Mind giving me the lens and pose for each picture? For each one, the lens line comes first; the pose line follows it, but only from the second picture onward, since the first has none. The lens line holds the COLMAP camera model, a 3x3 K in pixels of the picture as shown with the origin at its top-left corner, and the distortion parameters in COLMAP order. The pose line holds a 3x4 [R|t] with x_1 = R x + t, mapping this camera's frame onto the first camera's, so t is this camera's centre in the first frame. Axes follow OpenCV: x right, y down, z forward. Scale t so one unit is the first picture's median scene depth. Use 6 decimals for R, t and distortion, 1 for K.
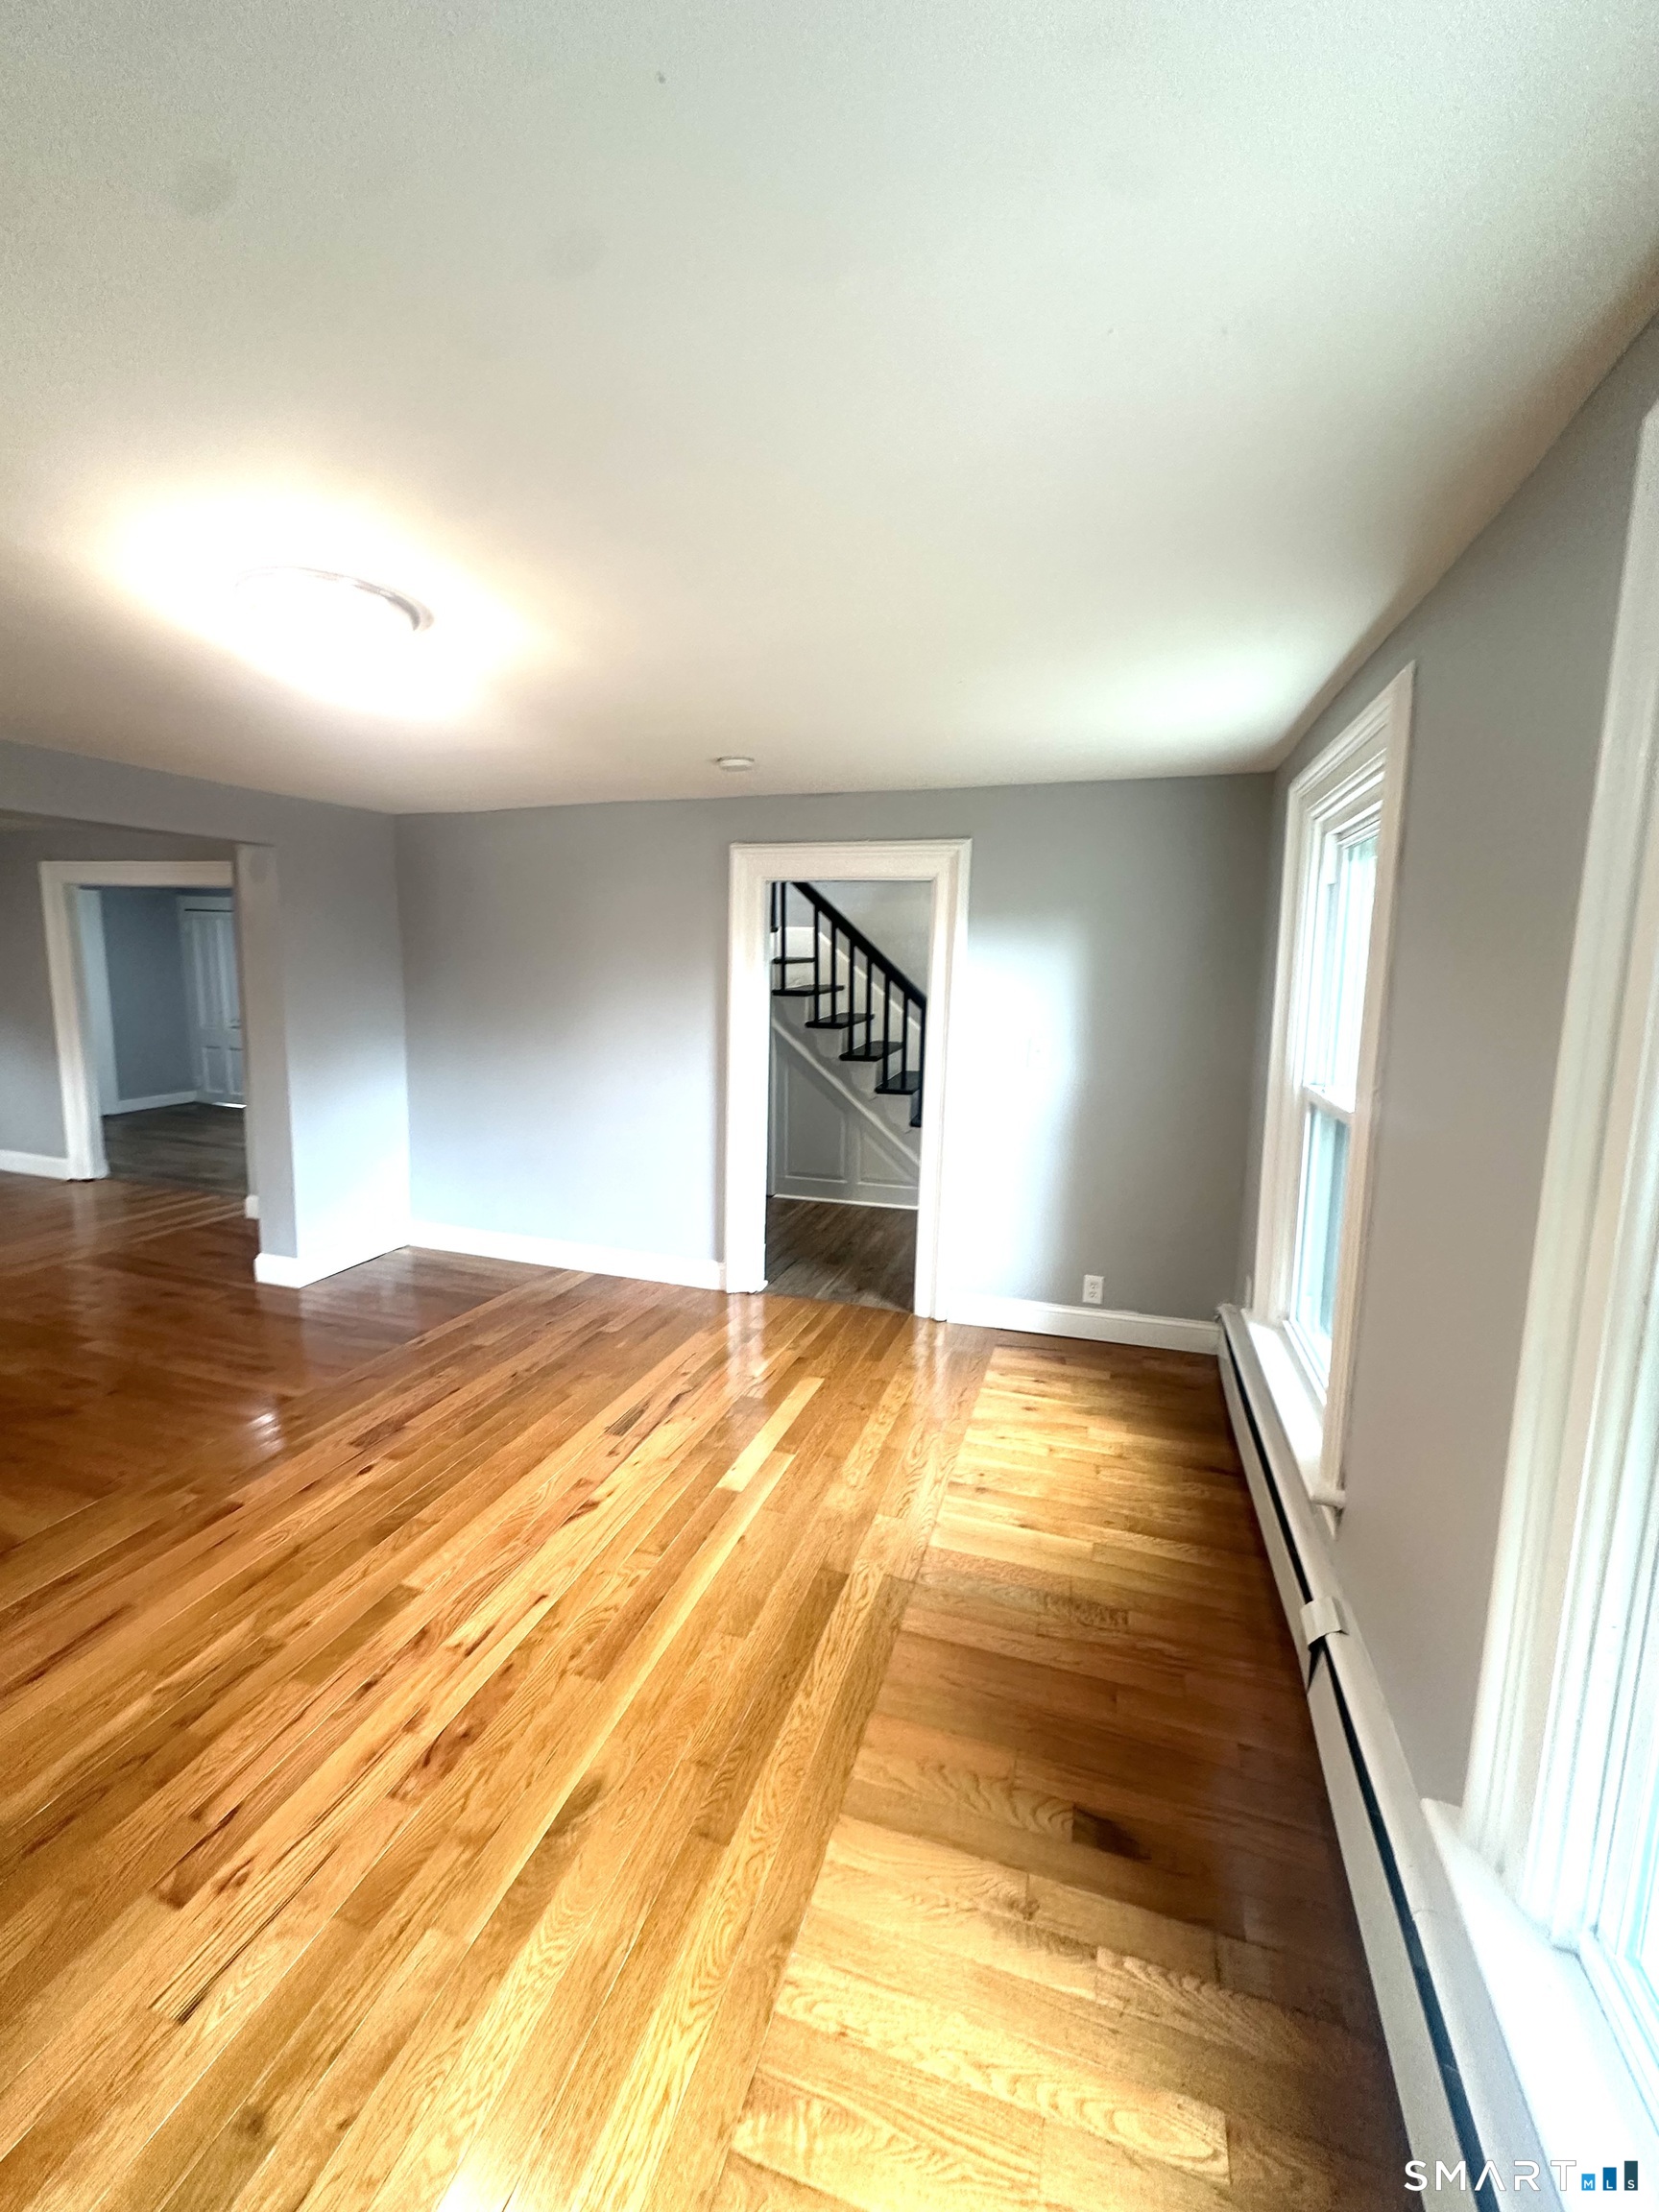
lens RADIAL K [[877.4, 0, 828.5], [0, 877.4, 1085.4], [0, 0, 1]] dist [0.000152, 0.000163]
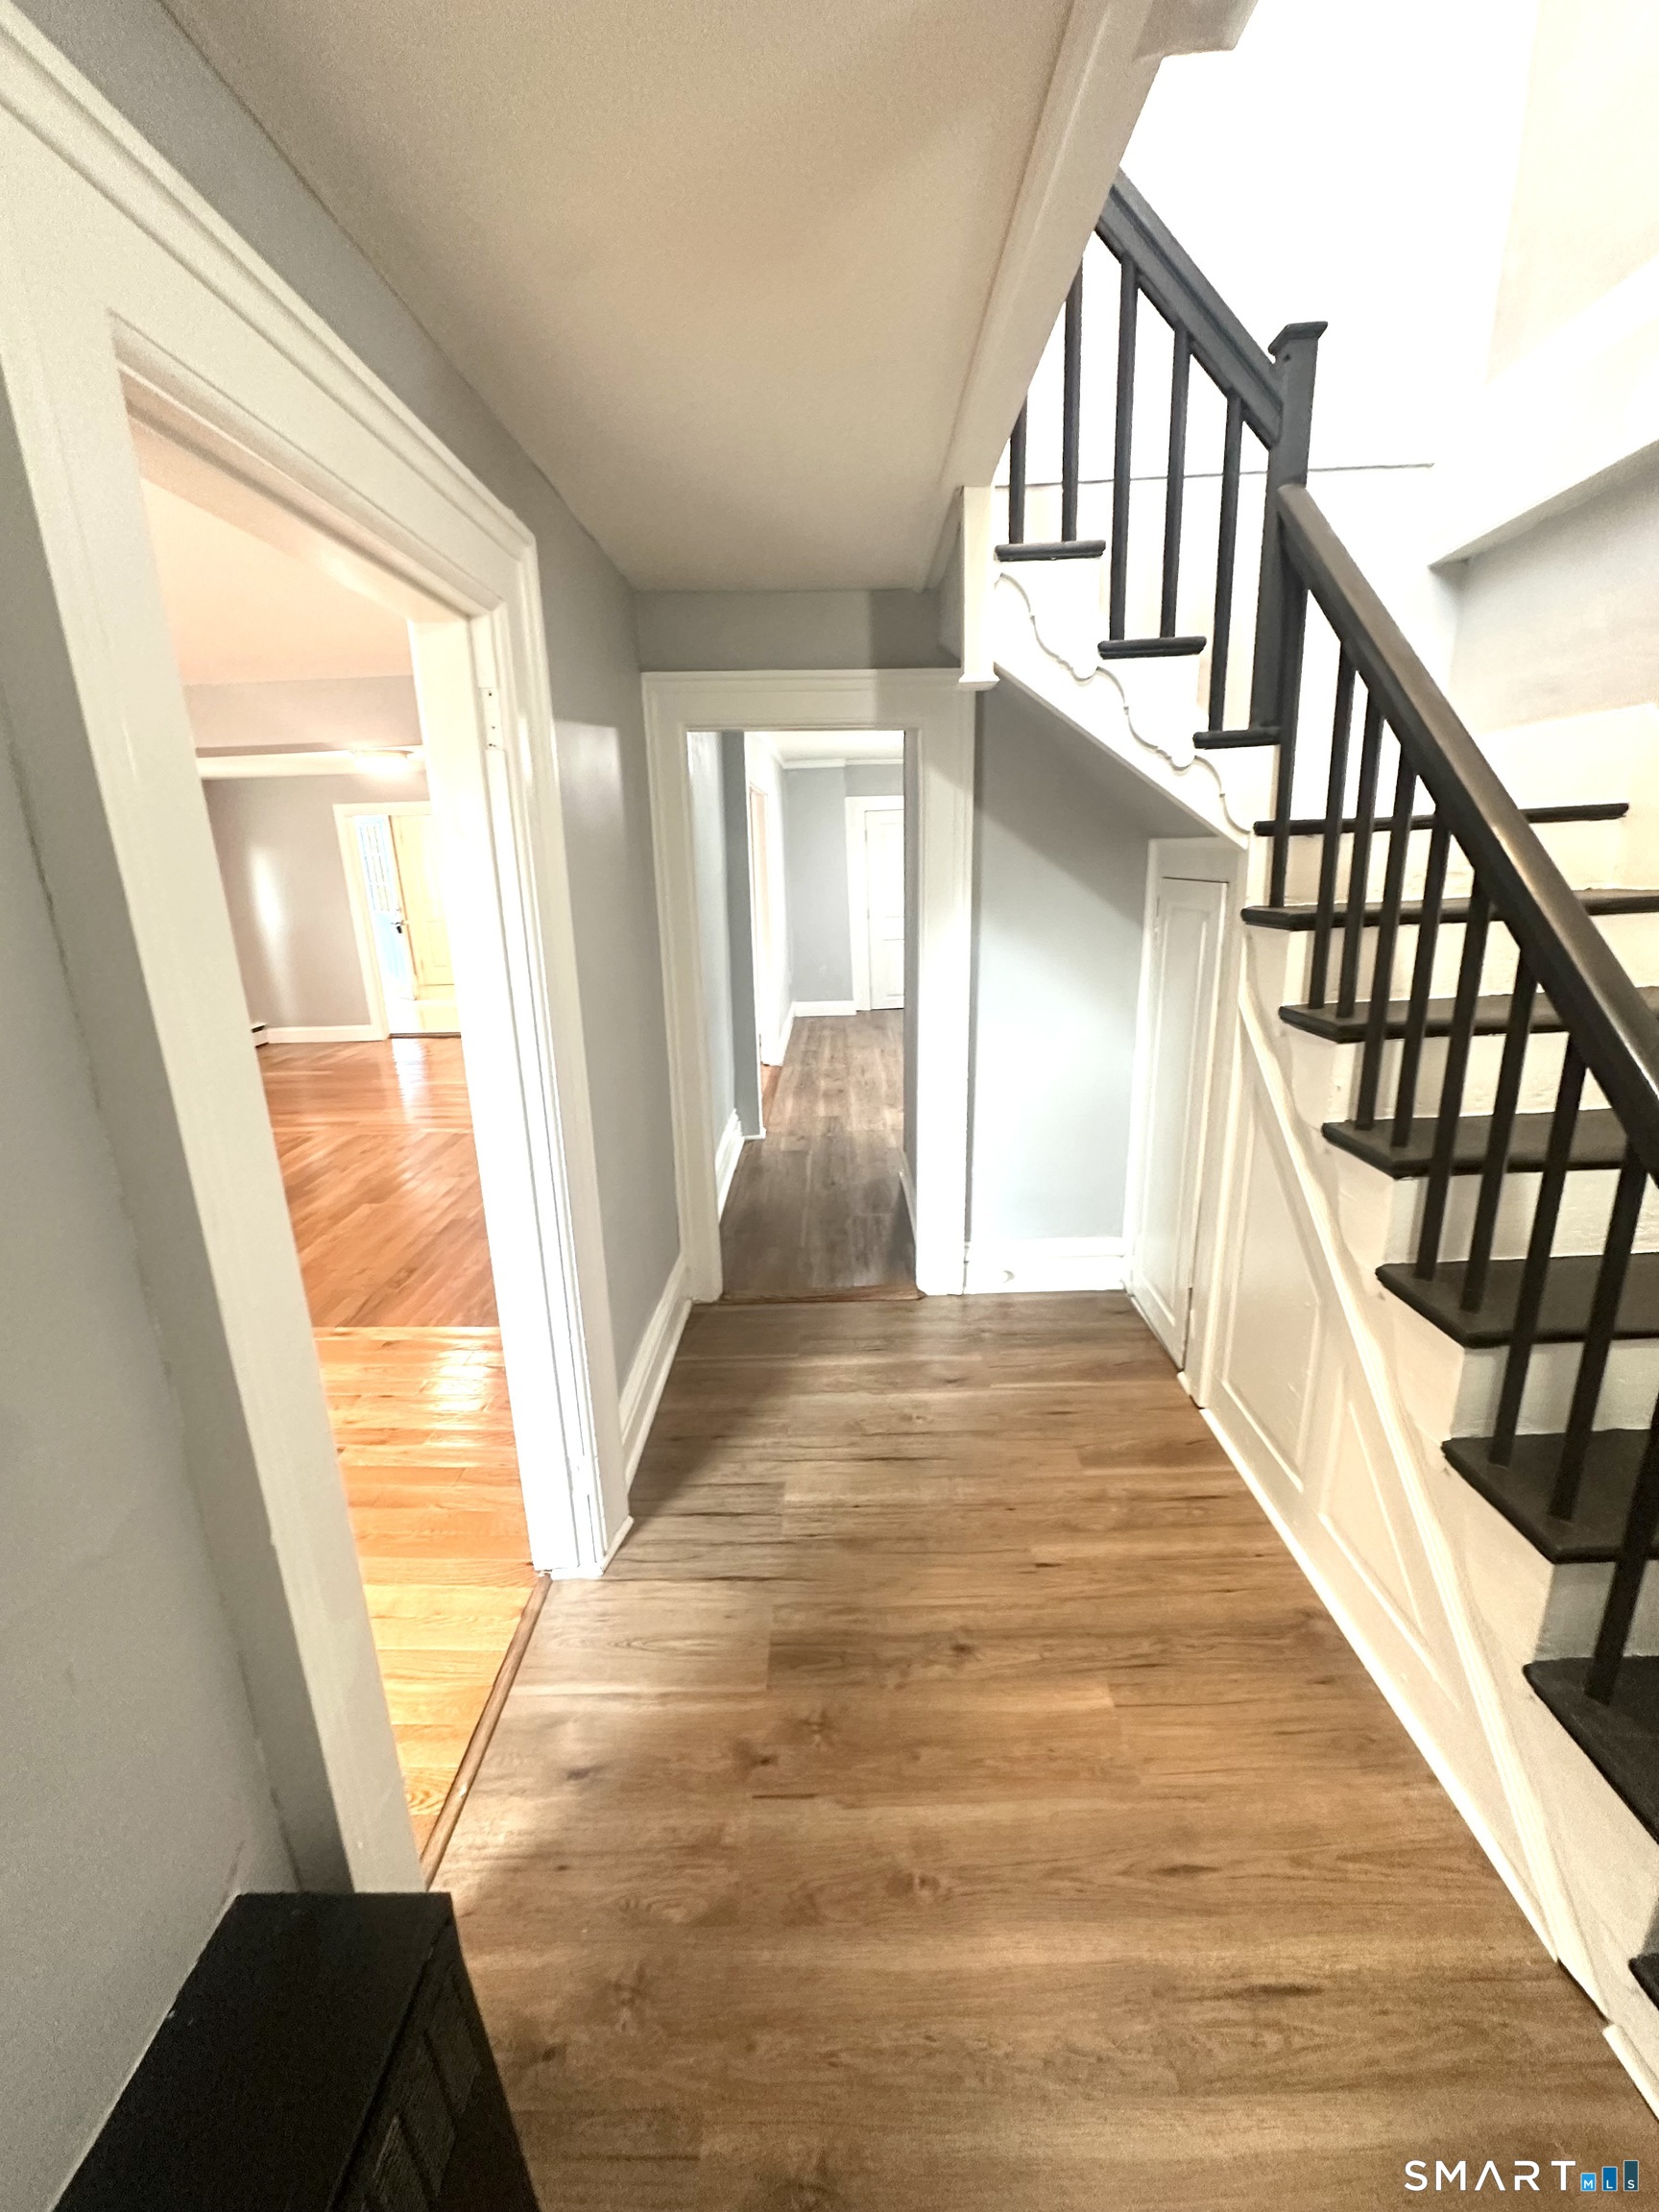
lens RADIAL K [[877.4, 0, 828.5], [0, 877.4, 1085.4], [0, 0, 1]] dist [0.000152, 0.000163]
pose [[0.295122, 0.214328, -0.931110, 0.538897], [-0.094657, 0.976280, 0.194723, -0.198782], [0.950759, 0.030669, 0.308410, 1.542554]]
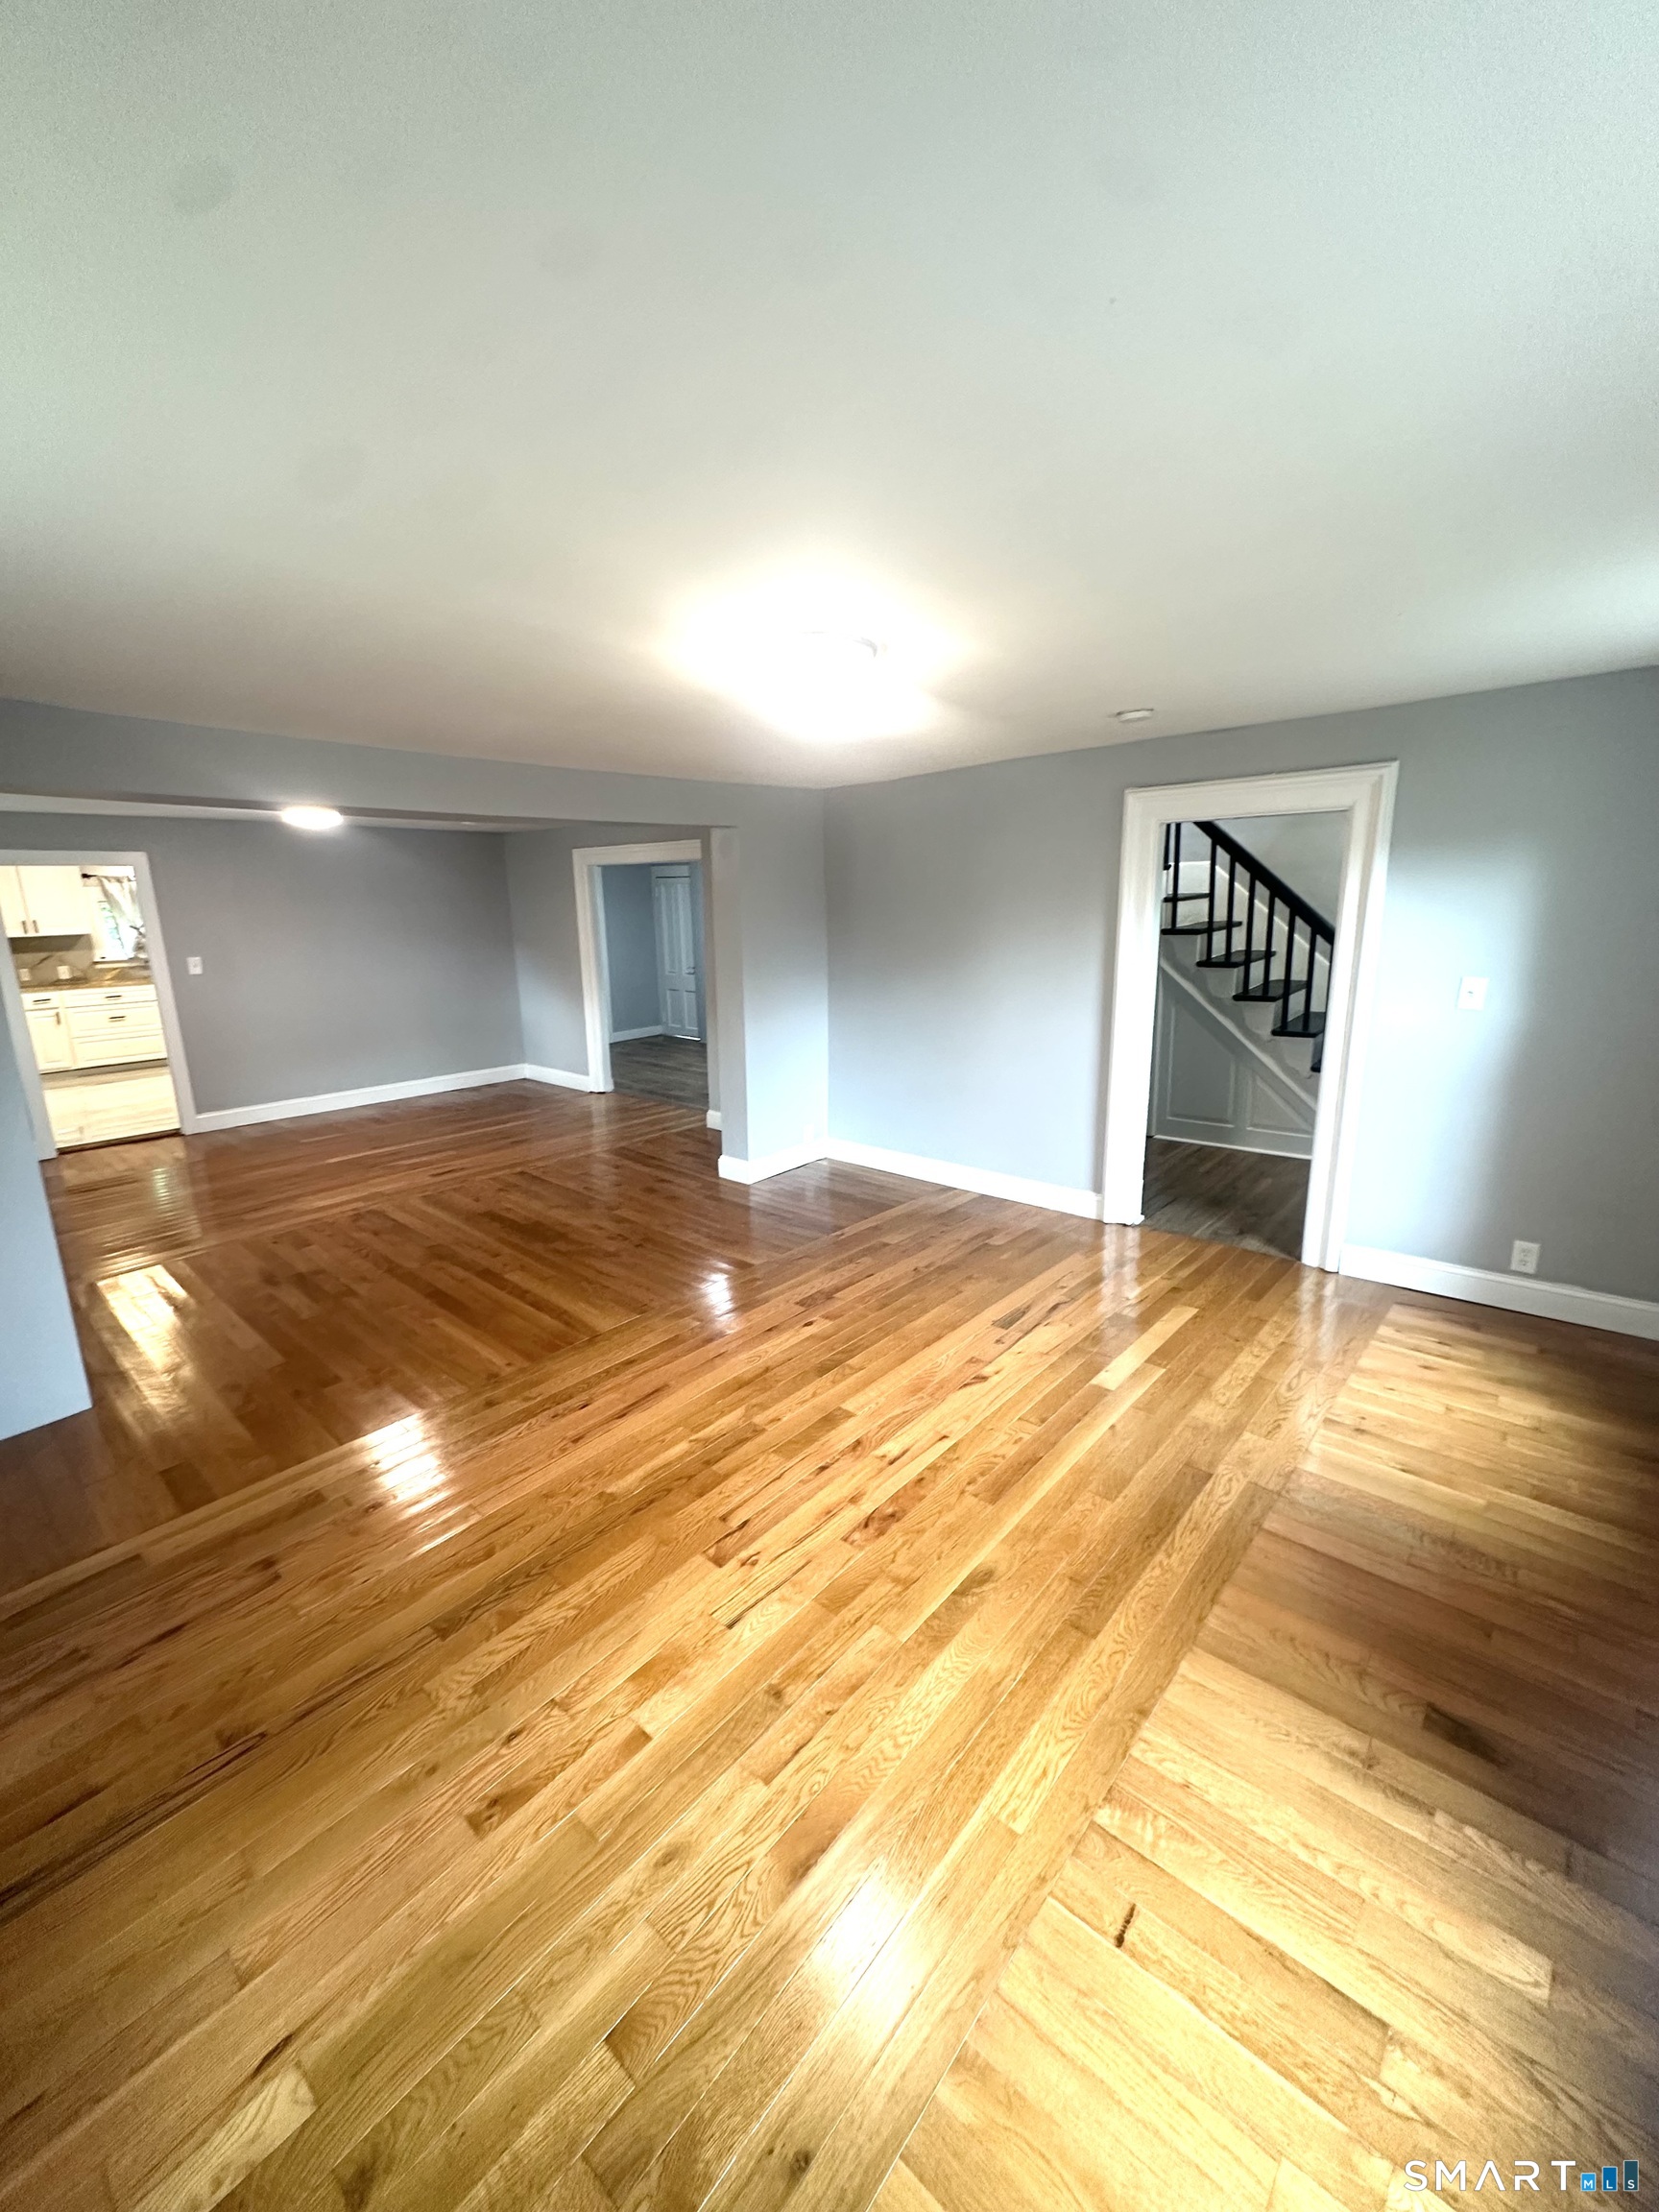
lens RADIAL K [[879.2, 0, 829.5], [0, 879.2, 1106.0], [0, 0, 1]] dist [-0.007409, 0.002685]
pose [[0.913941, 0.047006, -0.403115, 0.004517], [-0.009300, 0.995435, 0.094991, -0.001895], [0.405740, -0.083067, 0.910206, -0.136134]]
